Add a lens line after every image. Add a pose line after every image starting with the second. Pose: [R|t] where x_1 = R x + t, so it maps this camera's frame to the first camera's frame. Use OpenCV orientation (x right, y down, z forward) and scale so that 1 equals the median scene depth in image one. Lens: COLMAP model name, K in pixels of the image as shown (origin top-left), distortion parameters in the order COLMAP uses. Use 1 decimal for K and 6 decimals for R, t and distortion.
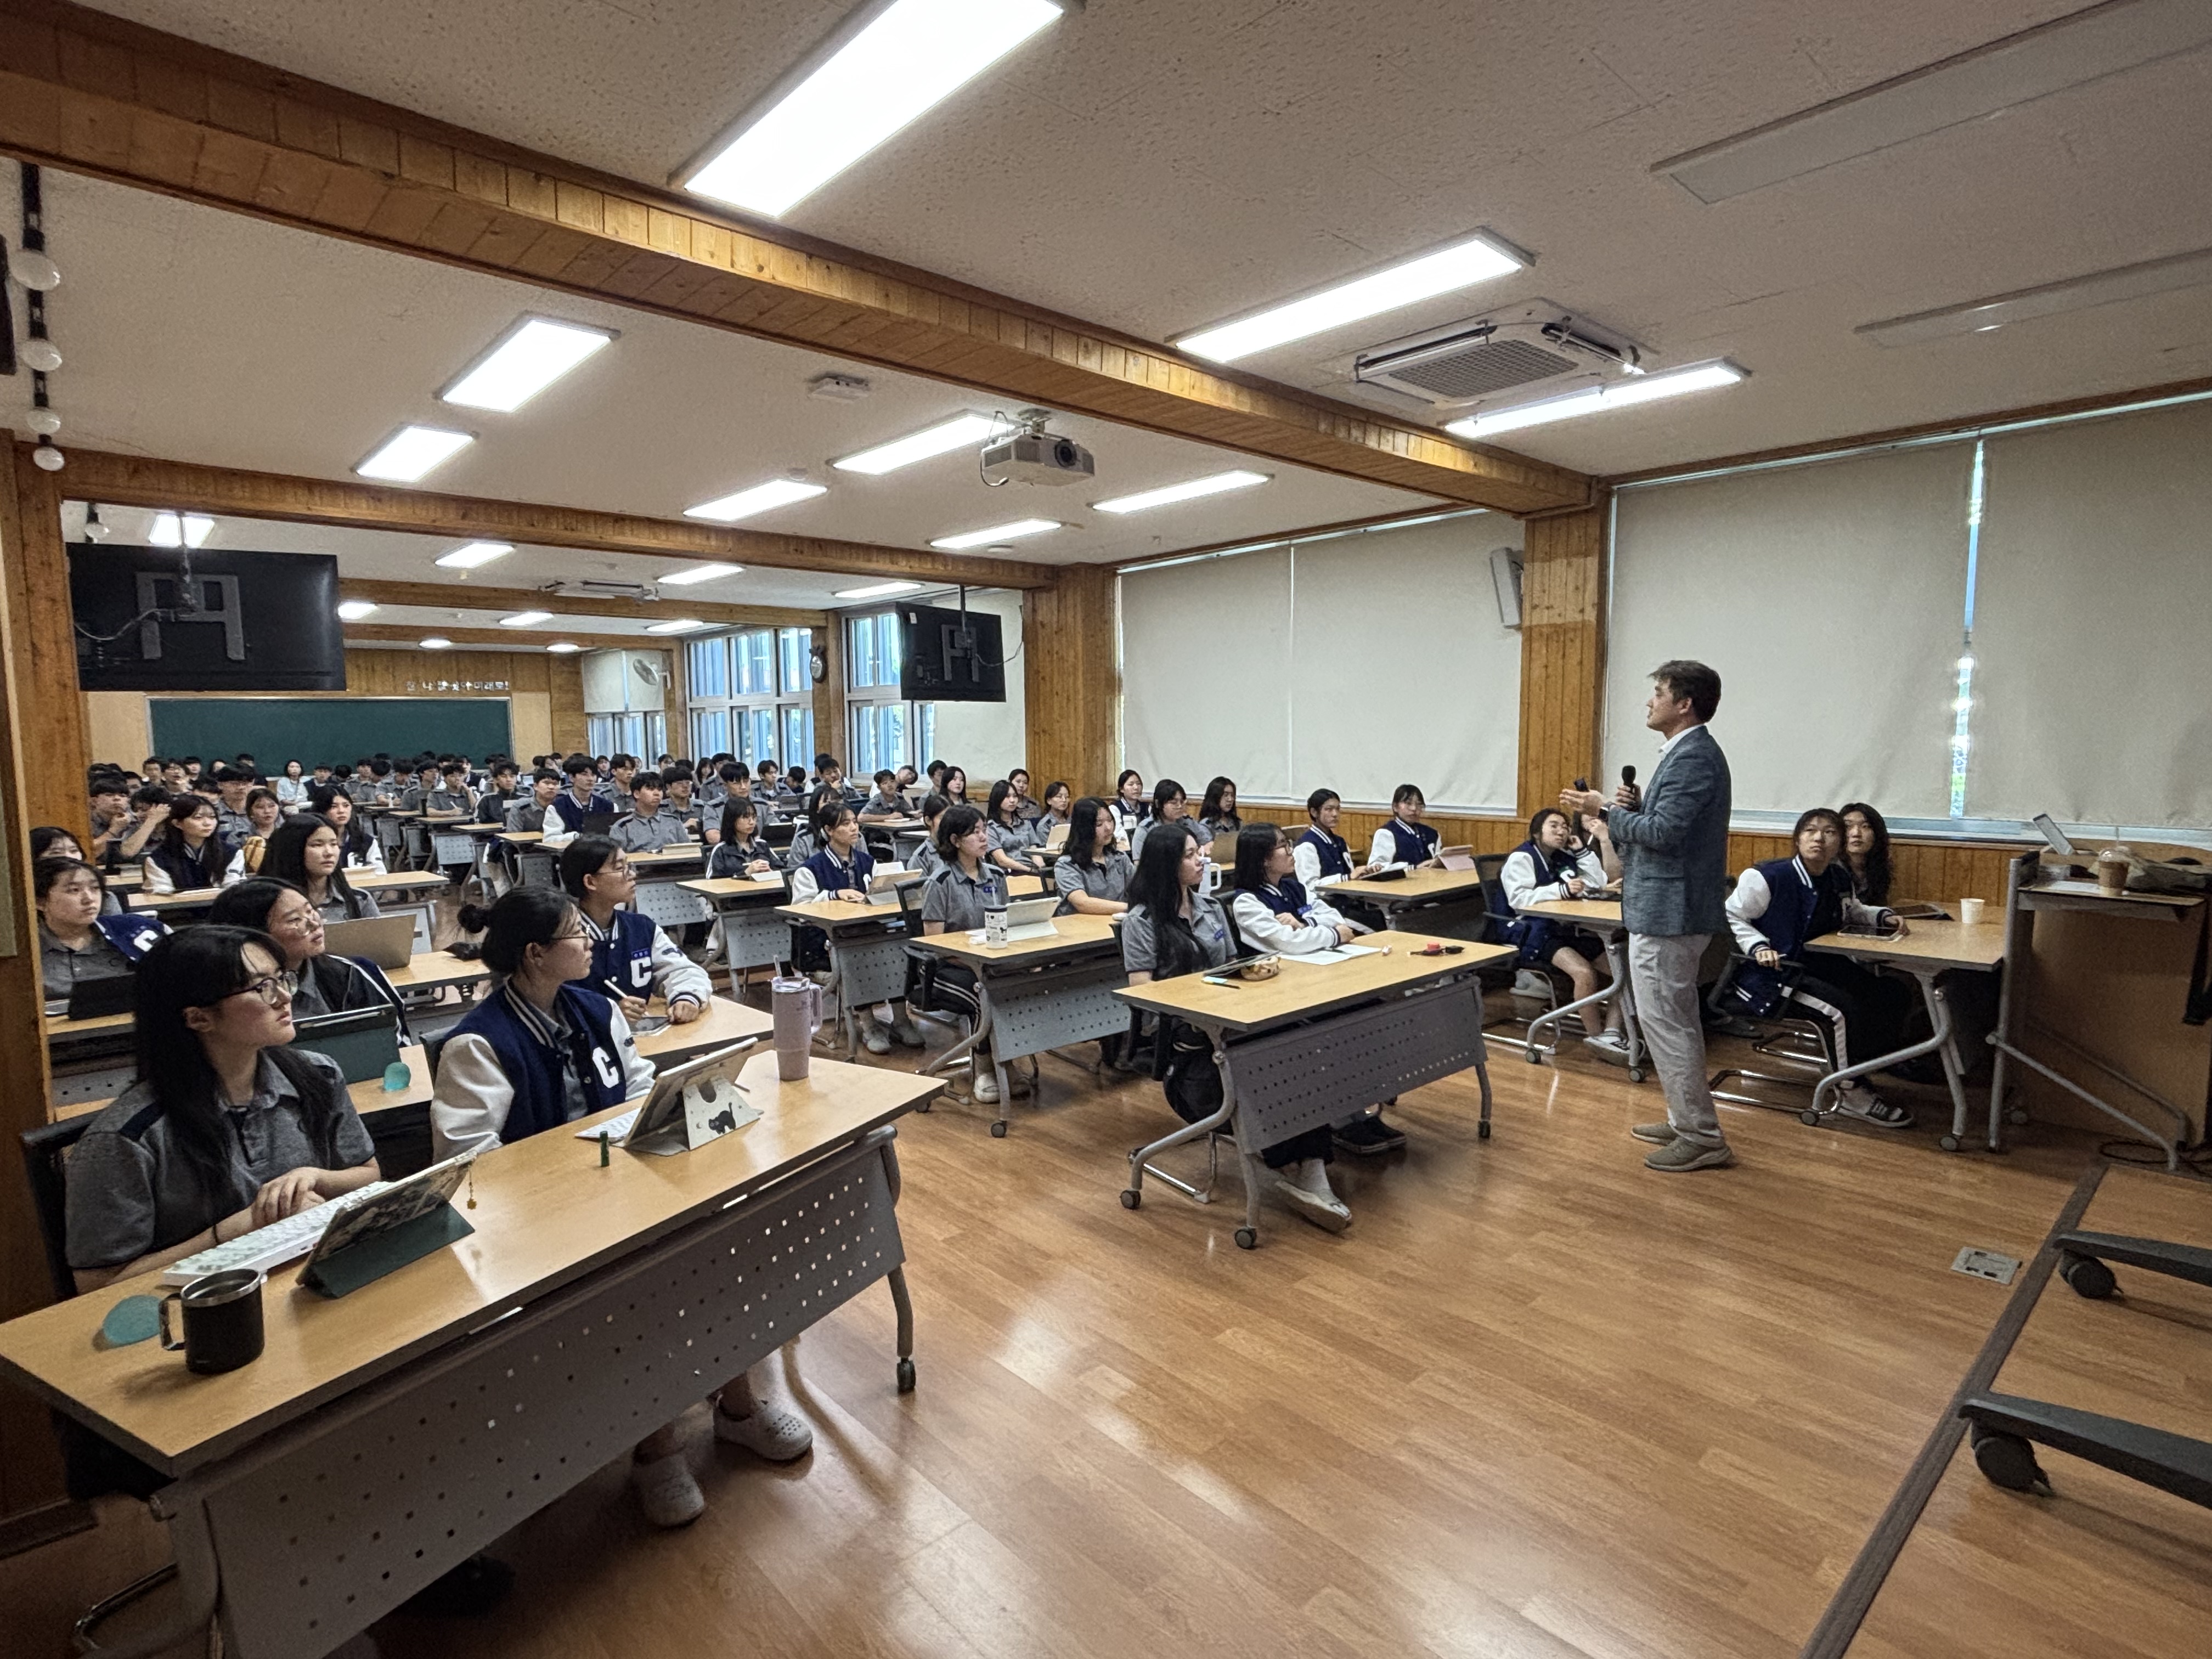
lens RADIAL K [[1137.1, 0, 1104.0], [0, 1137.1, 823.8], [0, 0, 1]] dist [0.002375, 0.000141]
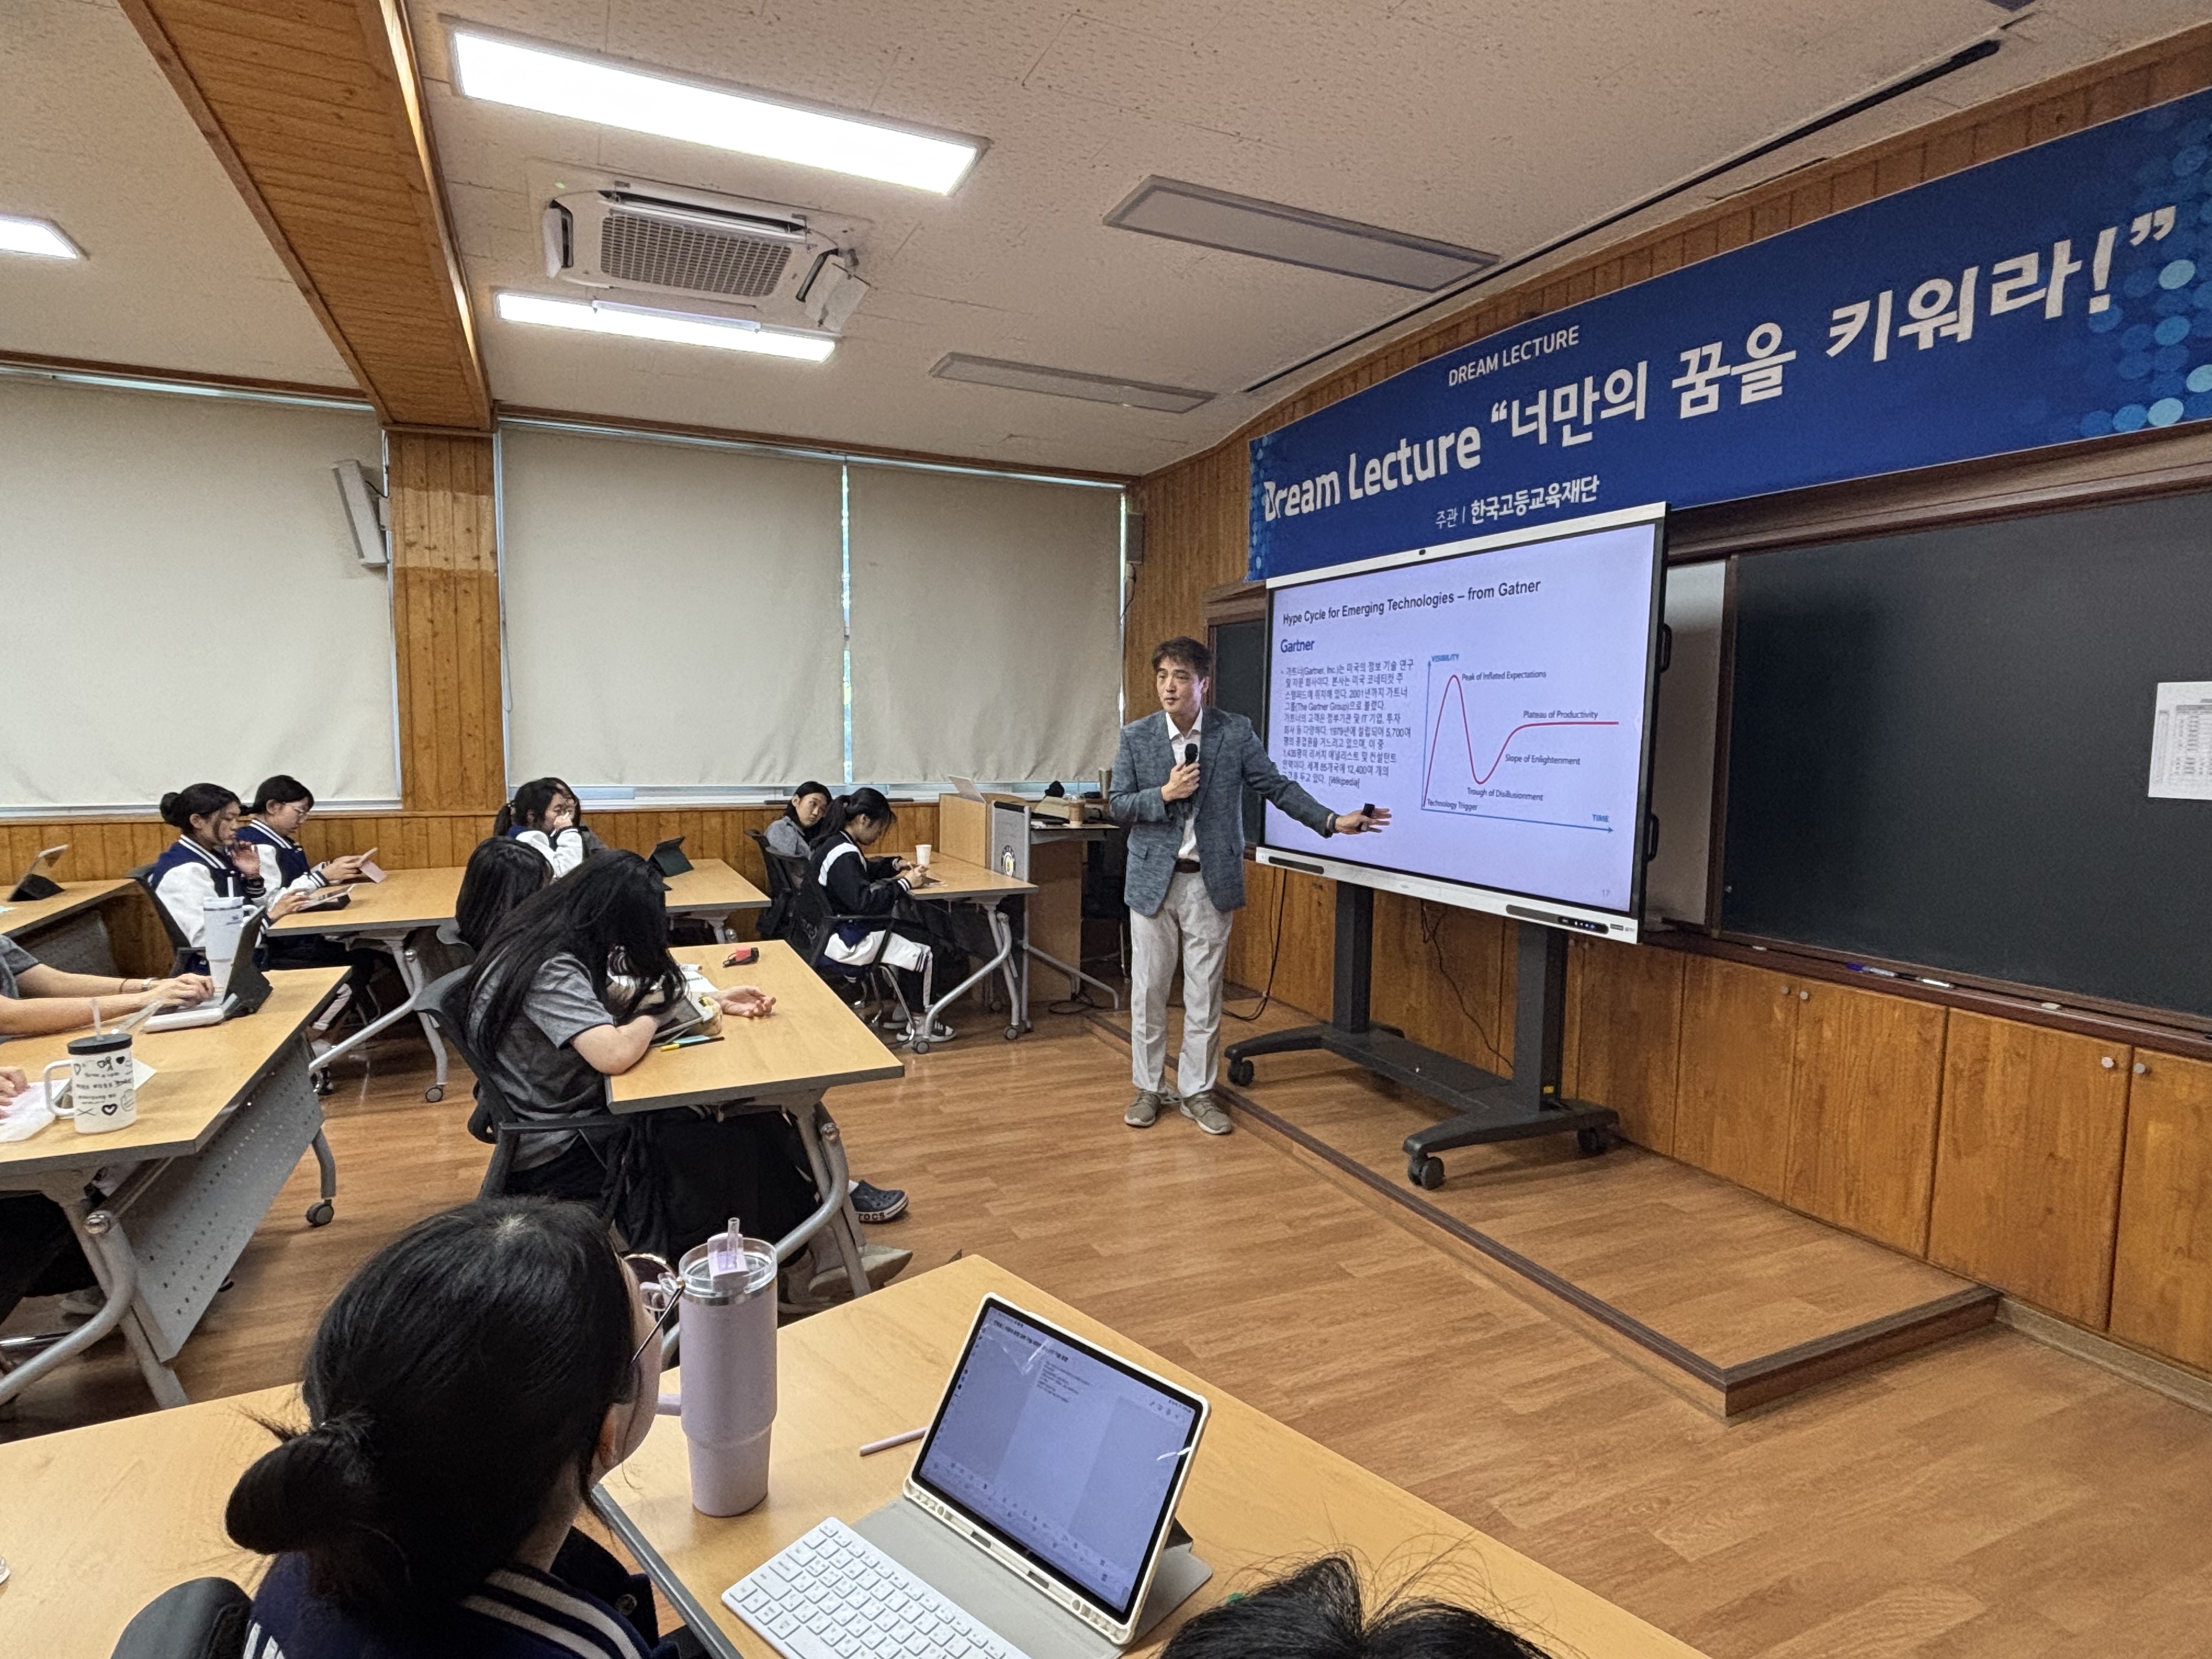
lens RADIAL K [[1164.1, 0, 1103.1], [0, 1164.1, 838.4], [0, 0, 1]] dist [0.002177, -0.001493]
pose [[0.309443, -0.087369, 0.946896, -0.270940], [0.065287, 0.995373, 0.070506, -0.012118], [-0.948674, 0.040002, 0.313715, 0.302433]]
